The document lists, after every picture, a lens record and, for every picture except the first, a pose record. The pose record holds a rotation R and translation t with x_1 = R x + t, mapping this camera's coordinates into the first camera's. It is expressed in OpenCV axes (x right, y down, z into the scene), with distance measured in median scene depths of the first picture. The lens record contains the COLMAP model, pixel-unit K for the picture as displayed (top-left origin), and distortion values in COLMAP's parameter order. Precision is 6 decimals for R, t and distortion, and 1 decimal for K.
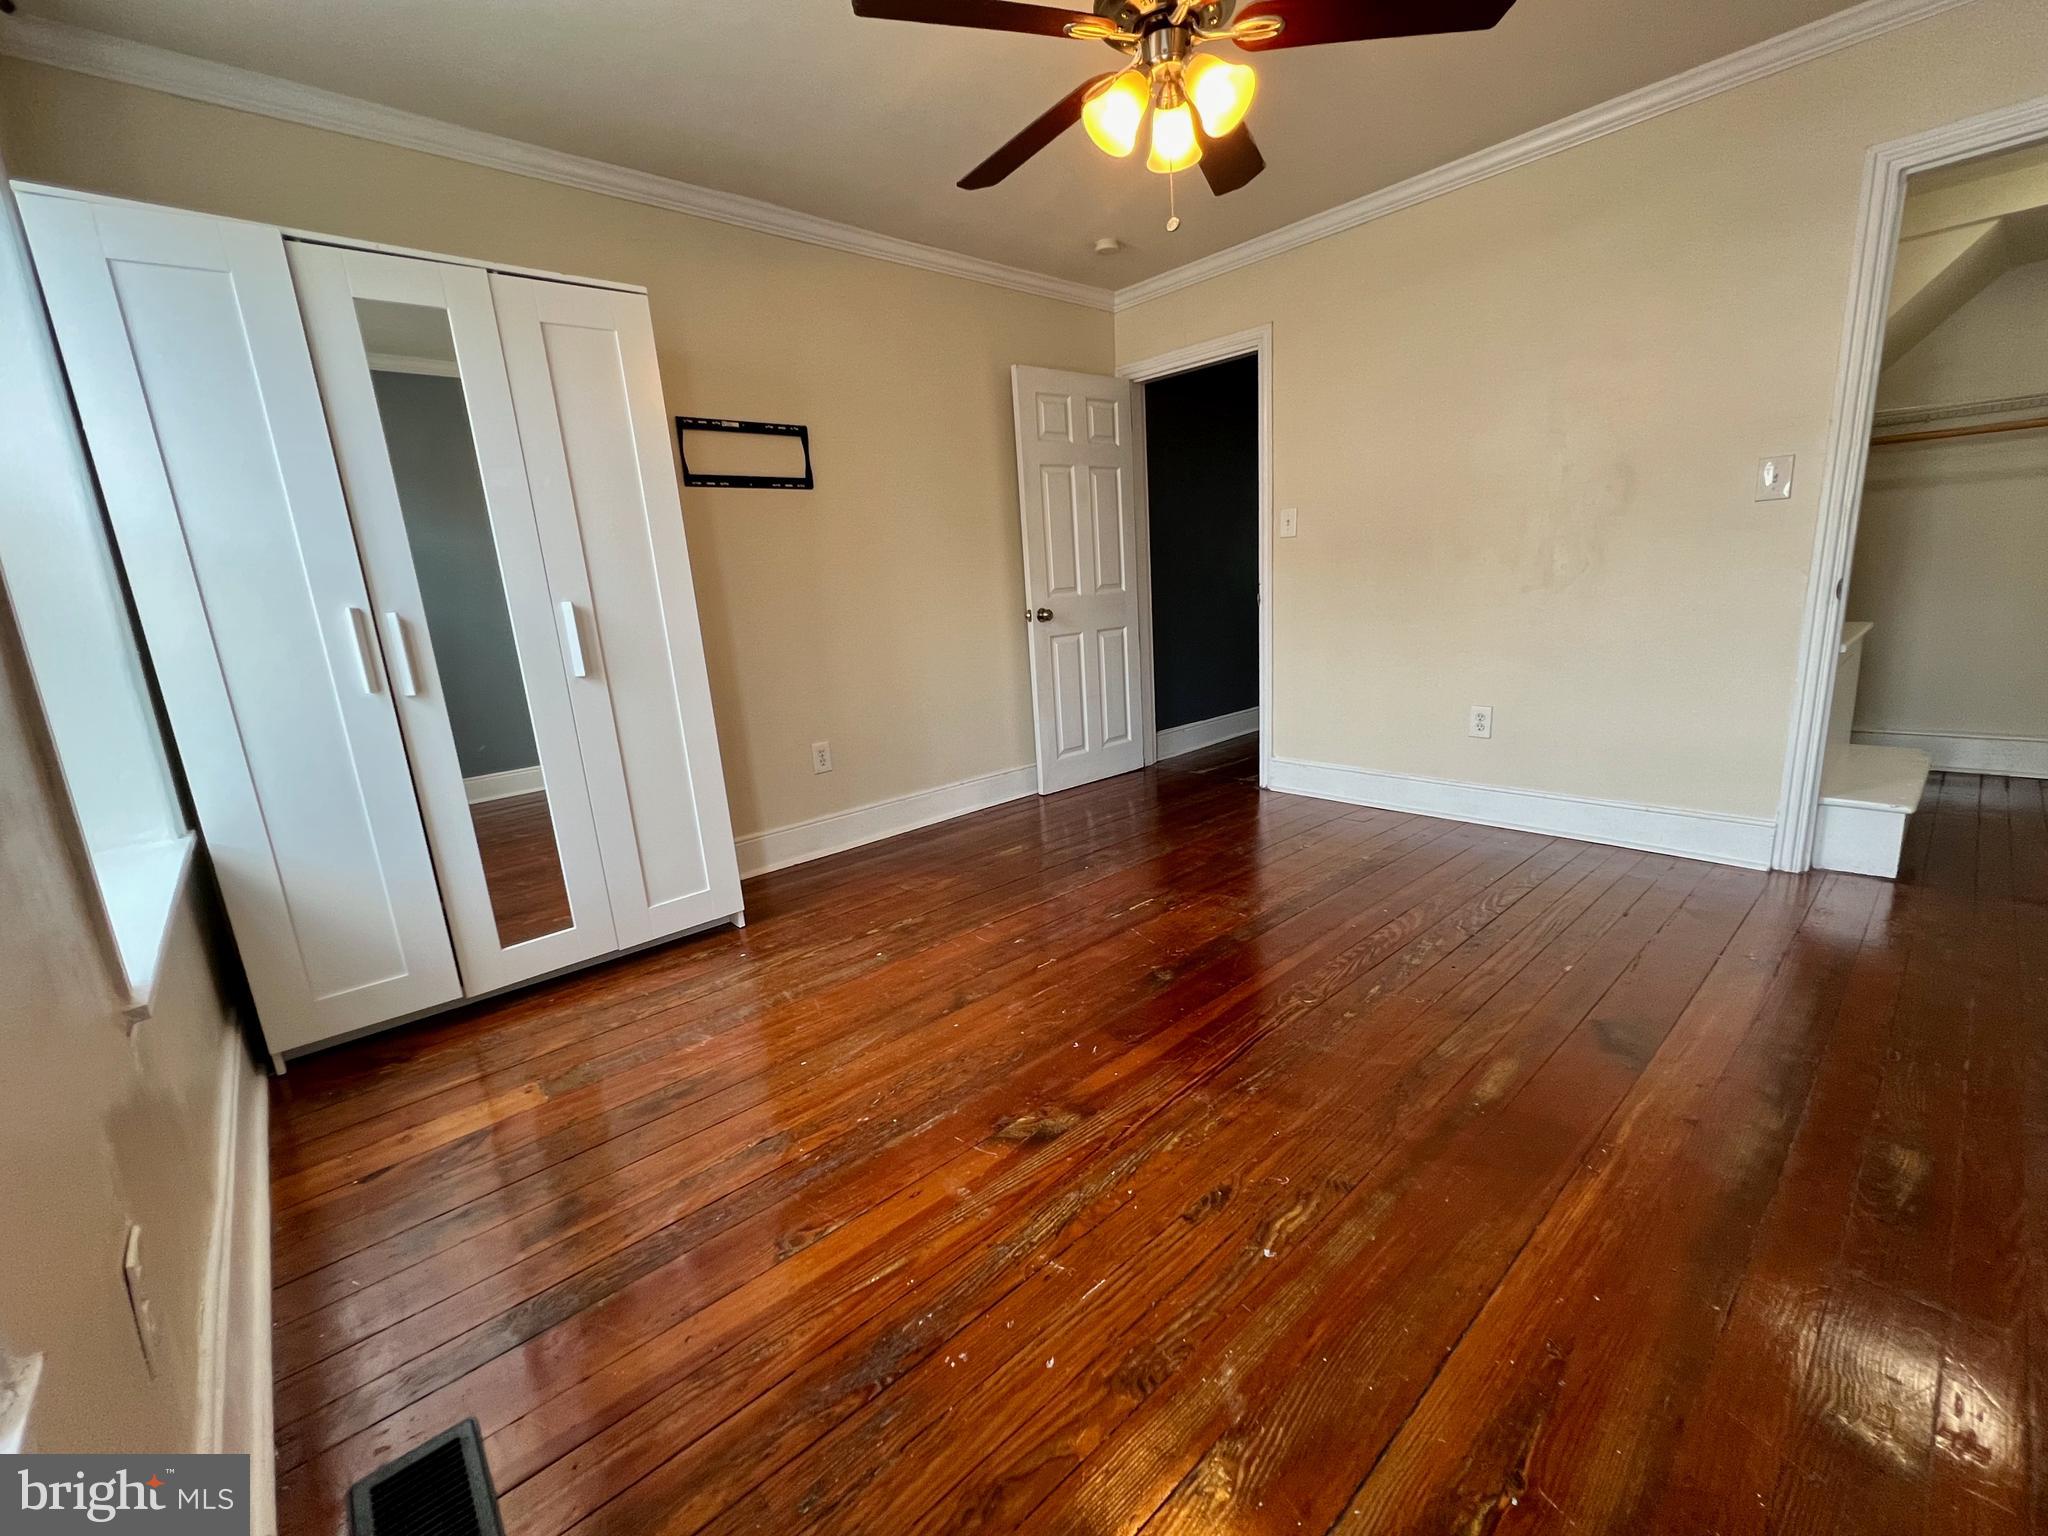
lens RADIAL K [[841.8, 0, 1024.0], [0, 841.8, 768.0], [0, 0, 1]] dist [0.000611, 0.001295]
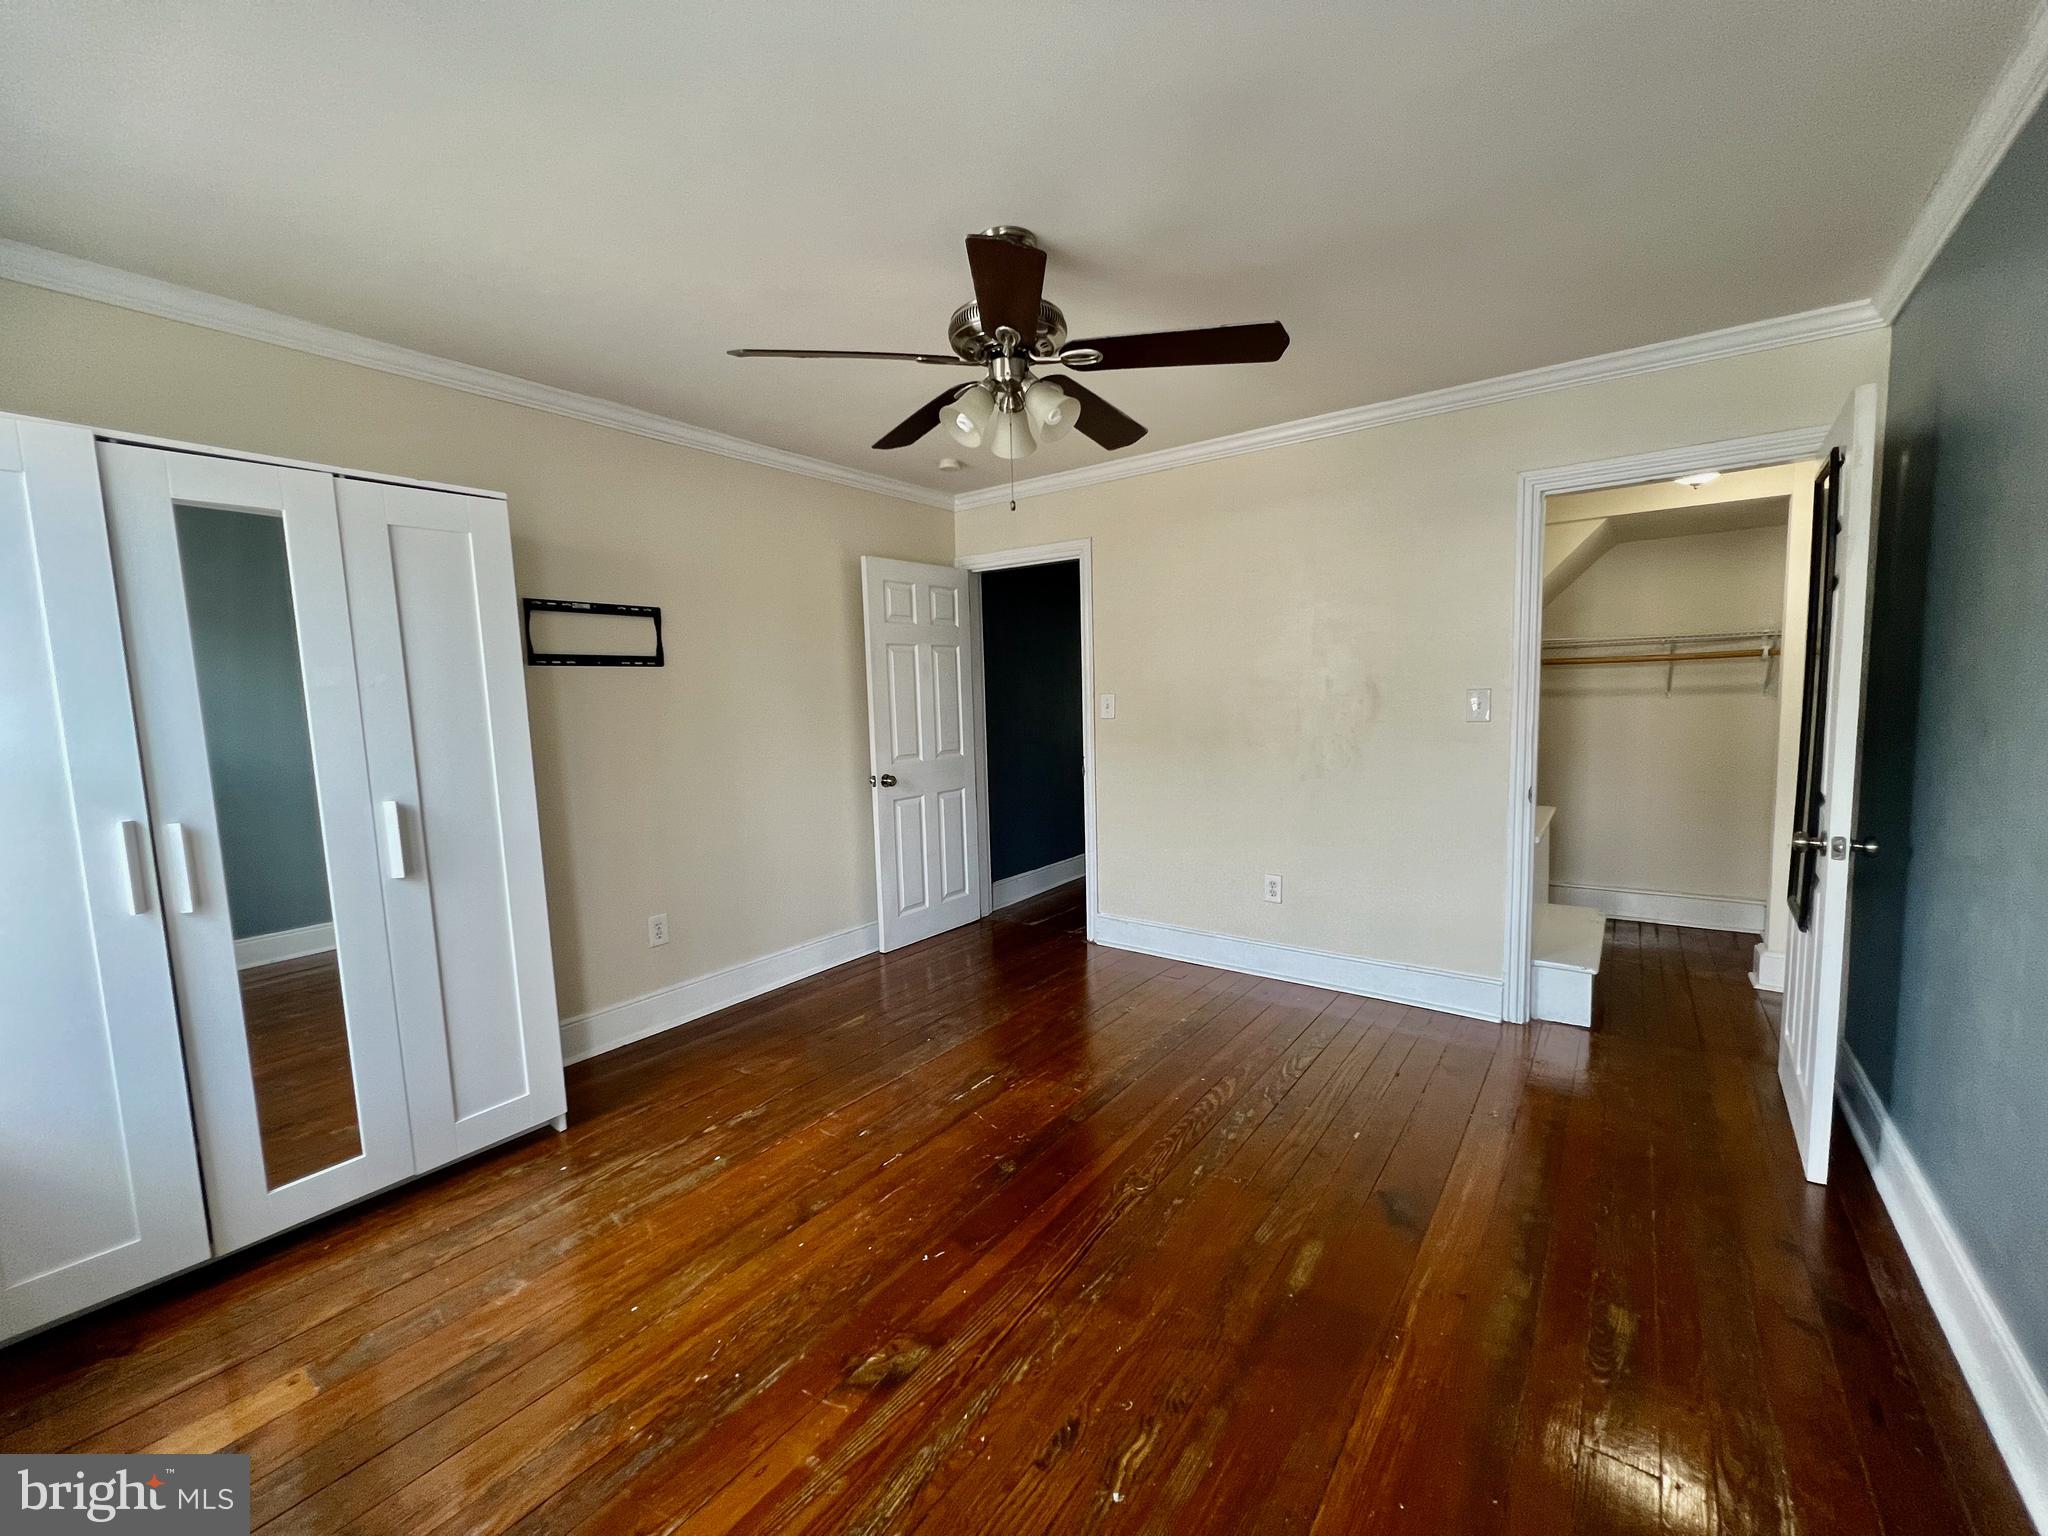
lens RADIAL K [[809.2, 0, 1017.7], [0, 809.2, 768.8], [0, 0, 1]] dist [0.001721, 0.000600]
pose [[0.980651, 0.018960, 0.194846, -0.023807], [0.006478, 0.991611, -0.129096, -0.105935], [-0.195659, 0.127860, 0.972301, -0.035468]]
